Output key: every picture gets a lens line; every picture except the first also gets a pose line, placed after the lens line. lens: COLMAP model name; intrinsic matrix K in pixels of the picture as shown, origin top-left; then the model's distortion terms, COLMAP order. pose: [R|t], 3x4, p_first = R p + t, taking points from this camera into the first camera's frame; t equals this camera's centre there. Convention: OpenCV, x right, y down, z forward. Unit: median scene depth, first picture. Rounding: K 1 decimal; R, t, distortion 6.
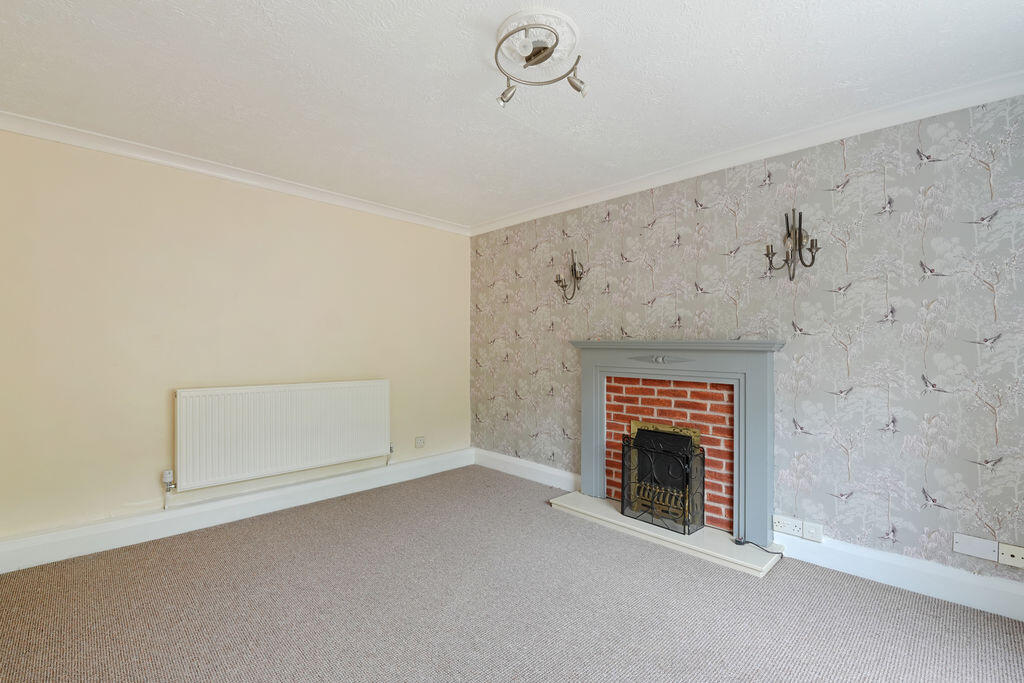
lens RADIAL K [[448.4, 0, 510.9], [0, 448.4, 347.5], [0, 0, 1]] dist [-0.028526, -0.000189]
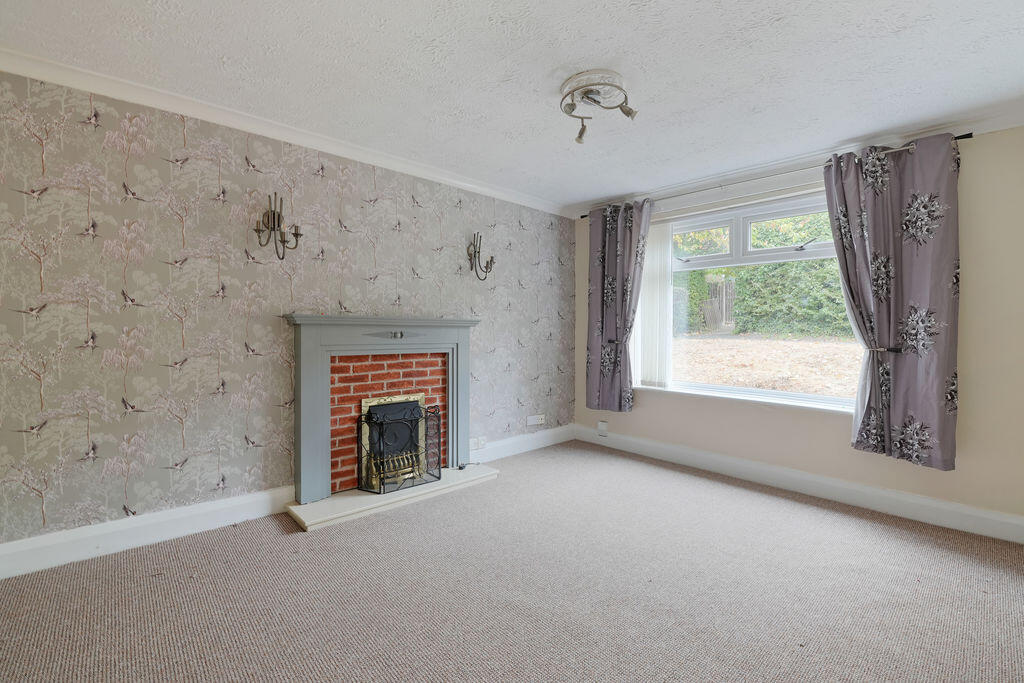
lens RADIAL K [[433.0, 0, 508.7], [0, 433.0, 326.5], [0, 0, 1]] dist [-0.034750, -0.000161]
pose [[0.033292, -0.008230, 0.999412, -0.646661], [-0.011181, 0.999900, 0.008606, -0.005079], [-0.999383, -0.011460, 0.033197, 0.659768]]
